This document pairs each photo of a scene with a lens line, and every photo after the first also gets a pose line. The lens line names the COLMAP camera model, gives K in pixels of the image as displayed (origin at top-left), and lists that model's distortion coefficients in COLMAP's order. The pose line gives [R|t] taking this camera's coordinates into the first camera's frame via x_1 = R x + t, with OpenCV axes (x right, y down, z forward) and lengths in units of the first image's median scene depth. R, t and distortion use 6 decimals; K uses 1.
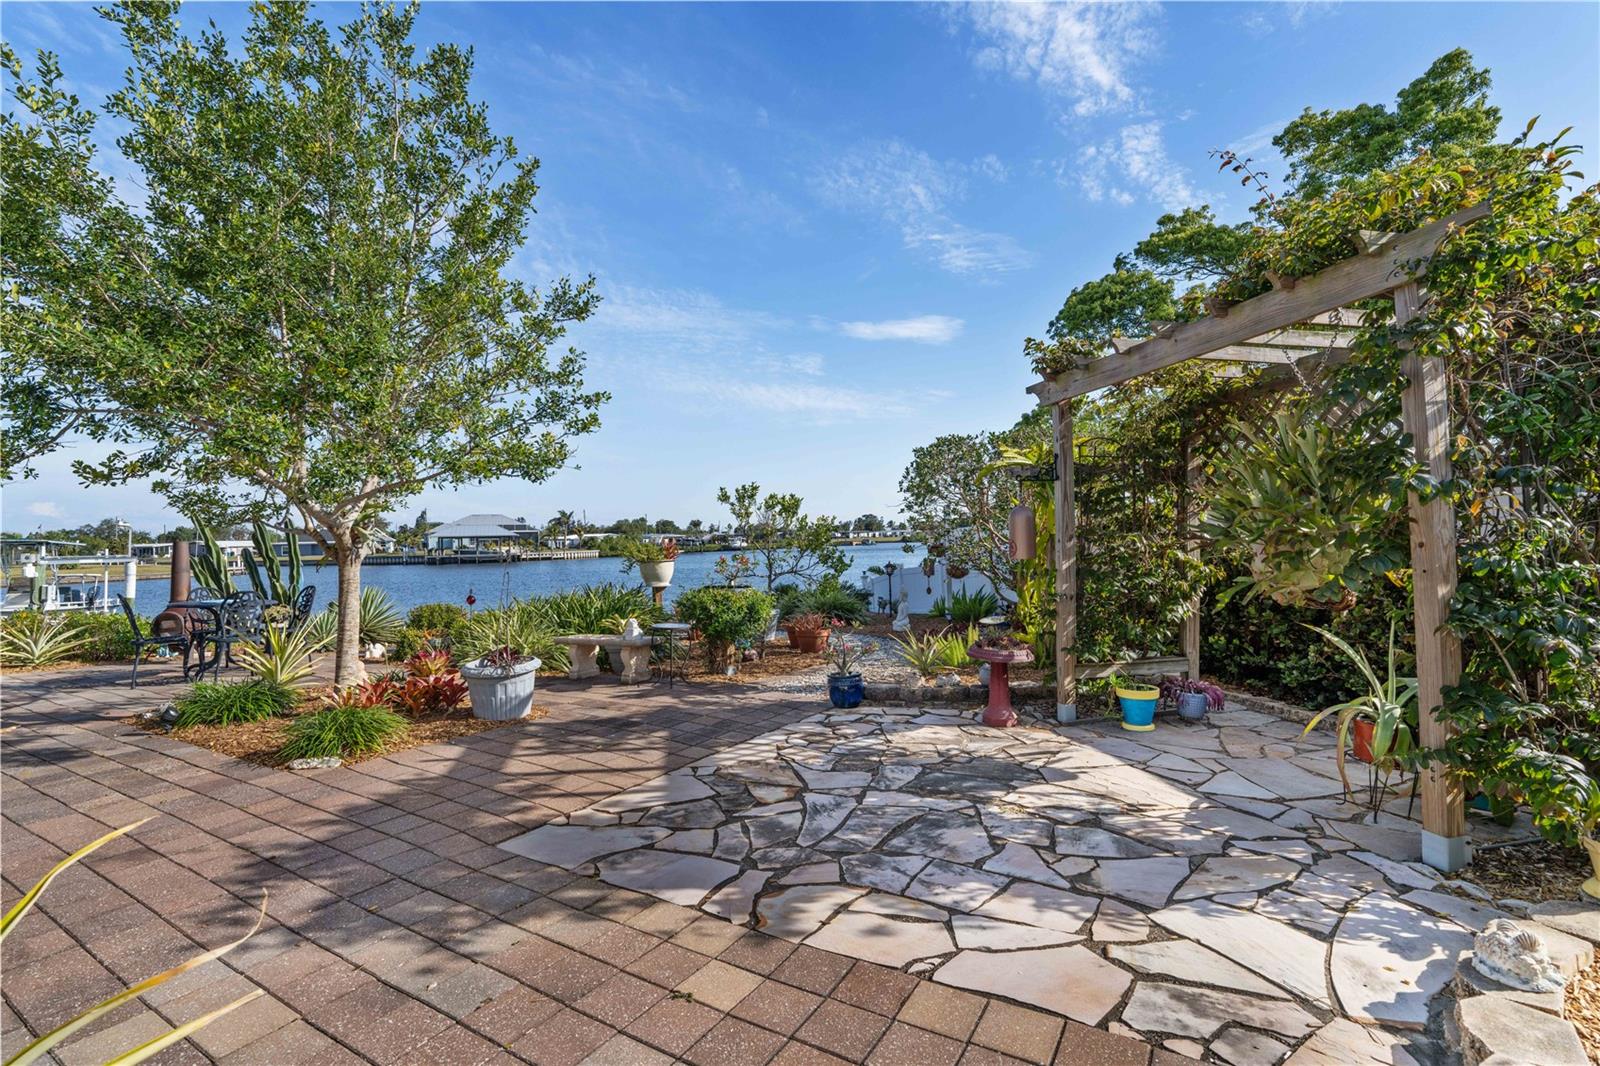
lens RADIAL K [[716.9, 0, 800.0], [0, 716.9, 533.0], [0, 0, 1]] dist [-0.009633, 0.005051]
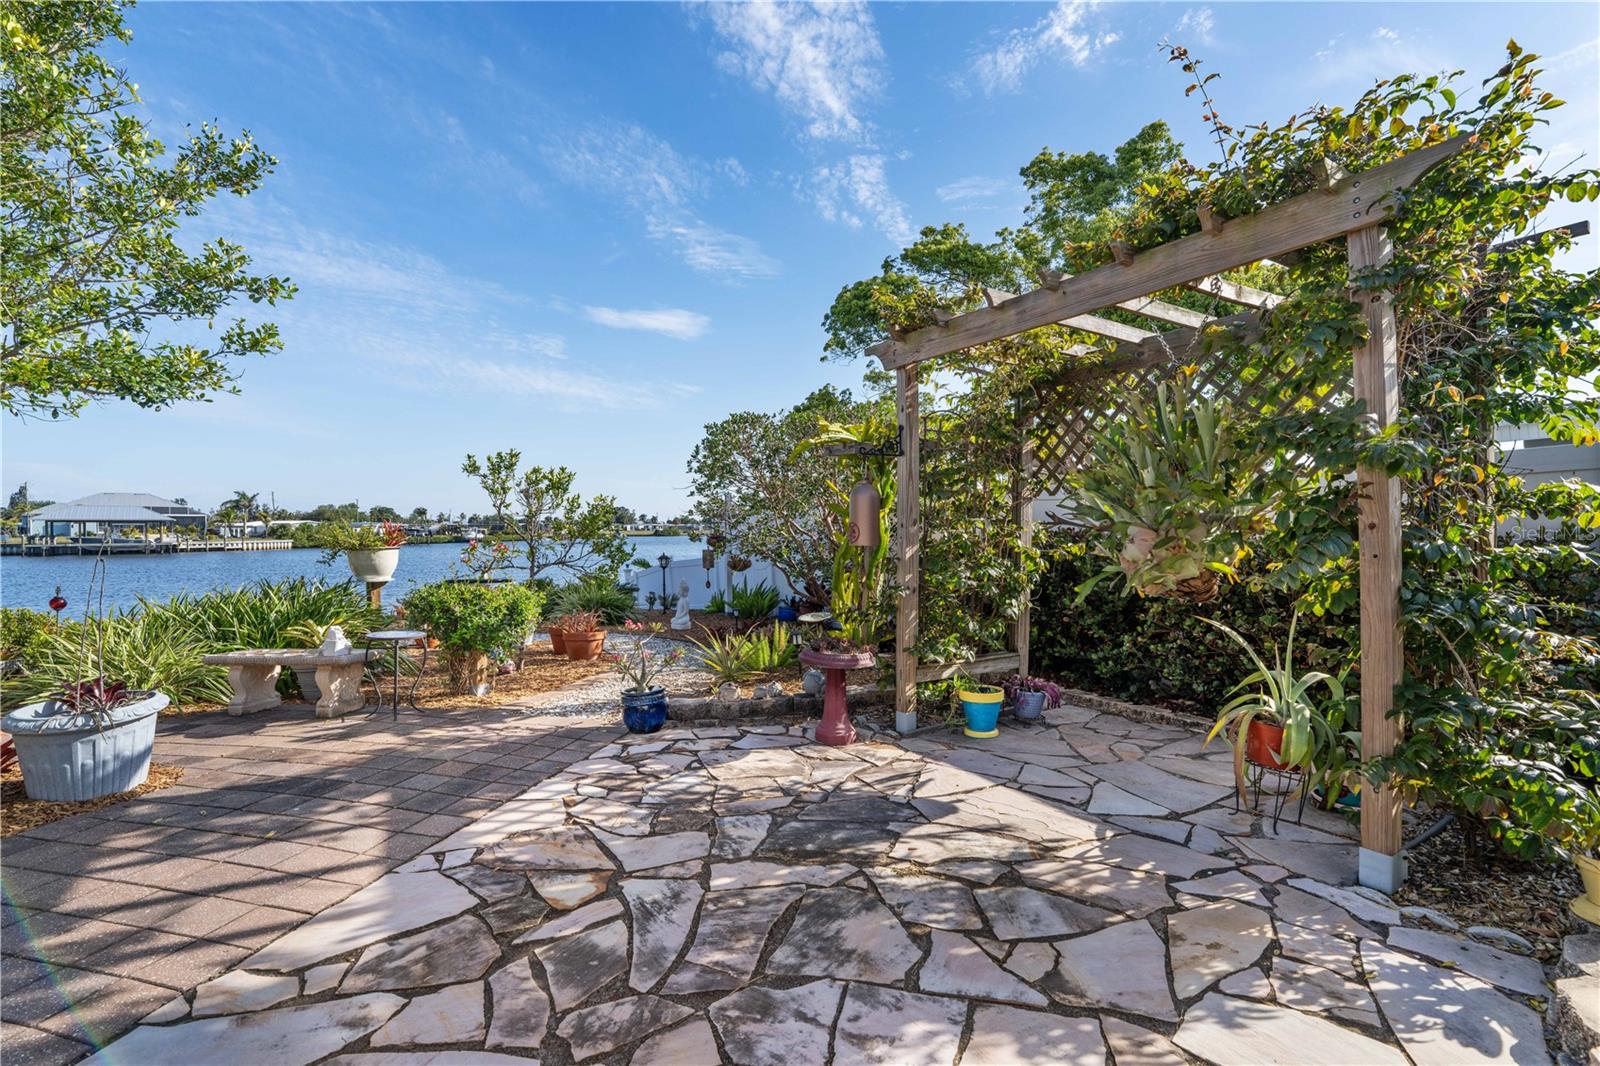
lens RADIAL K [[716.9, 0, 800.0], [0, 716.9, 533.0], [0, 0, 1]] dist [-0.009633, 0.005051]
pose [[0.941457, 0.016123, 0.336747, -0.048911], [-0.018815, 0.999812, 0.004732, 0.018363], [-0.336608, -0.010791, 0.941583, 0.219827]]
